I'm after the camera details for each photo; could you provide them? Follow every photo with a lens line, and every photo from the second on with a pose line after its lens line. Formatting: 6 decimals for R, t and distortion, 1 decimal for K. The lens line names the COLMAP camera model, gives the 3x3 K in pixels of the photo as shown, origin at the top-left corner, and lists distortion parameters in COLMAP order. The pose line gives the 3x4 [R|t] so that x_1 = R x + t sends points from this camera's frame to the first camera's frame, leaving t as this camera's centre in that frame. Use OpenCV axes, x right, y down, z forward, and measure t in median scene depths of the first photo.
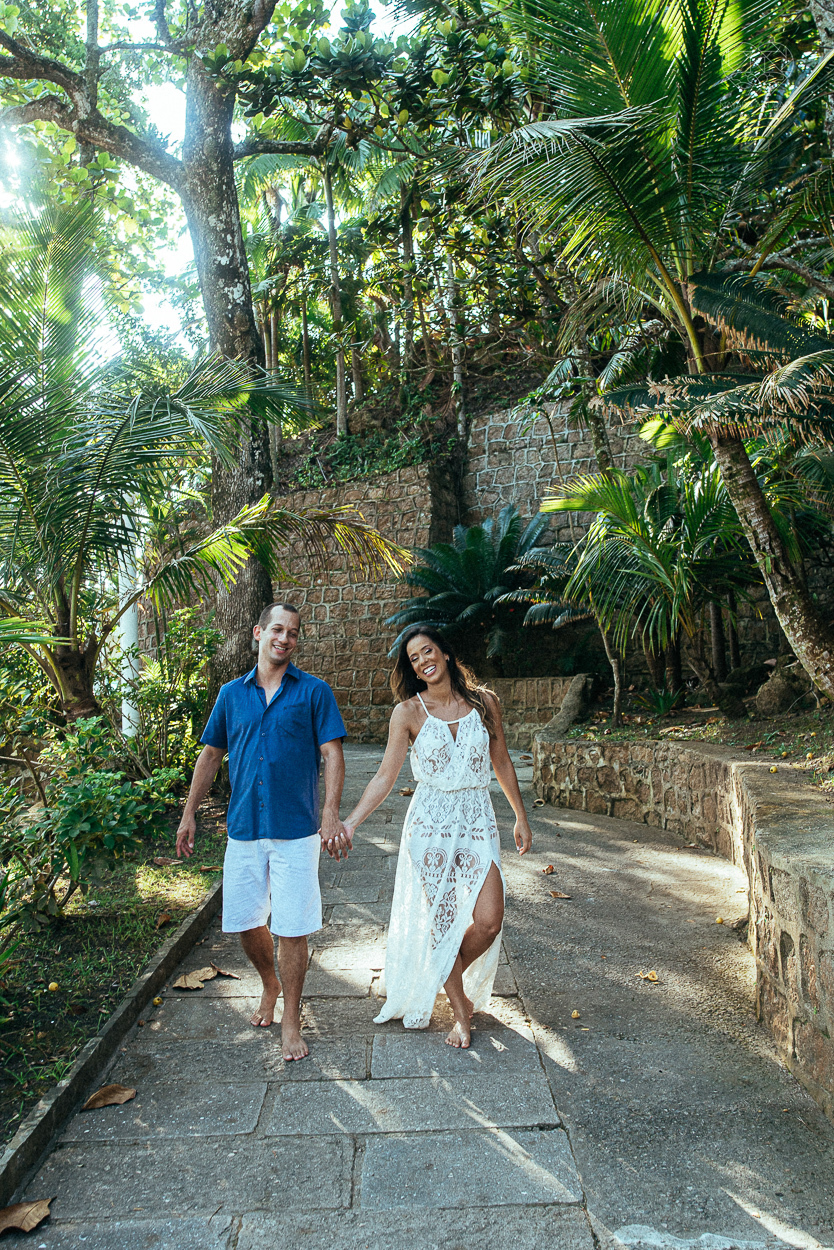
lens RADIAL K [[1144.3, 0, 417.0], [0, 1144.3, 625.0], [0, 0, 1]] dist [-0.066462, 0.008788]
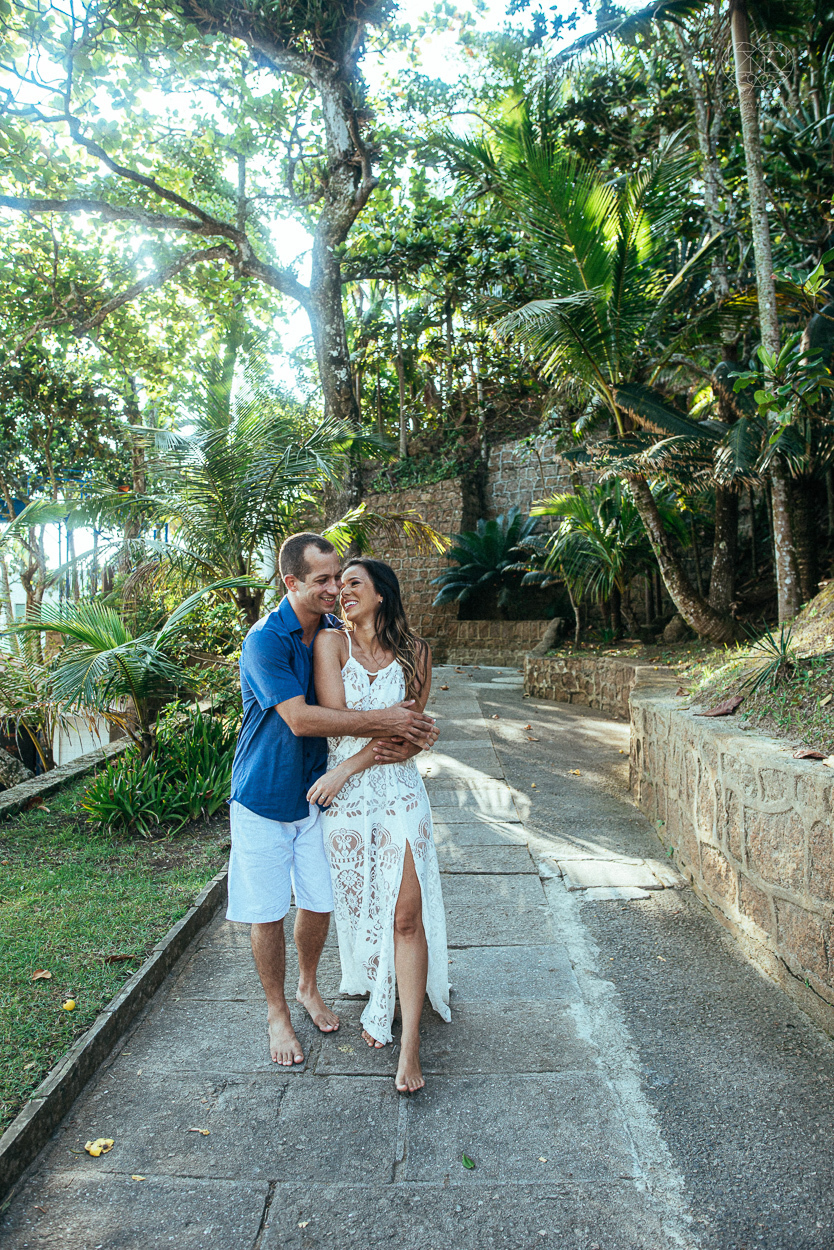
lens RADIAL K [[868.3, 0, 417.0], [0, 868.3, 625.0], [0, 0, 1]] dist [-0.060259, 0.008186]
pose [[0.999173, 0.015856, -0.037451, -0.003112], [-0.014218, 0.998947, 0.043622, 0.004438], [0.038103, -0.043054, 0.998346, -0.198519]]
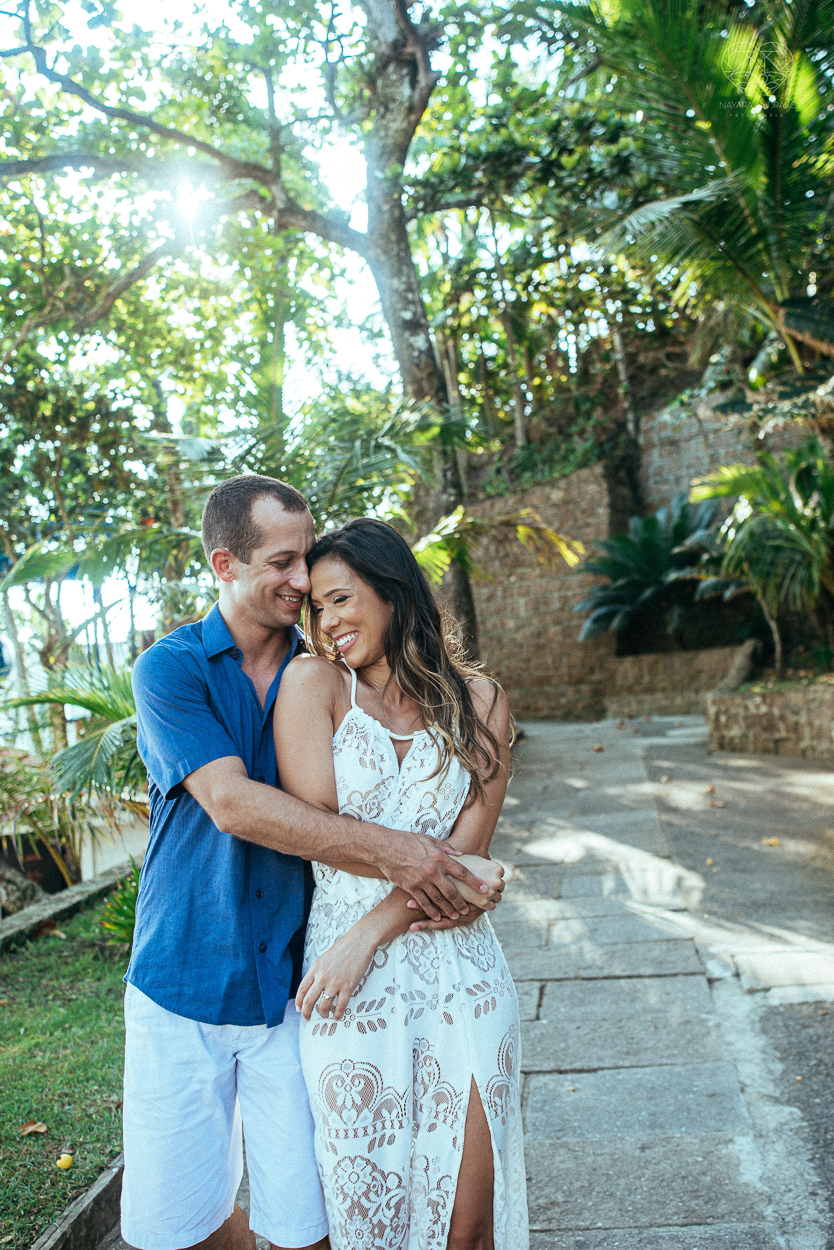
lens RADIAL K [[1191.6, 0, 417.0], [0, 1191.6, 625.0], [0, 0, 1]] dist [0.040852, -0.000546]
pose [[0.981669, -0.080891, -0.172575, 0.027485], [0.079894, 0.996722, -0.012728, 0.018948], [0.173039, -0.001293, 0.984914, -0.216155]]
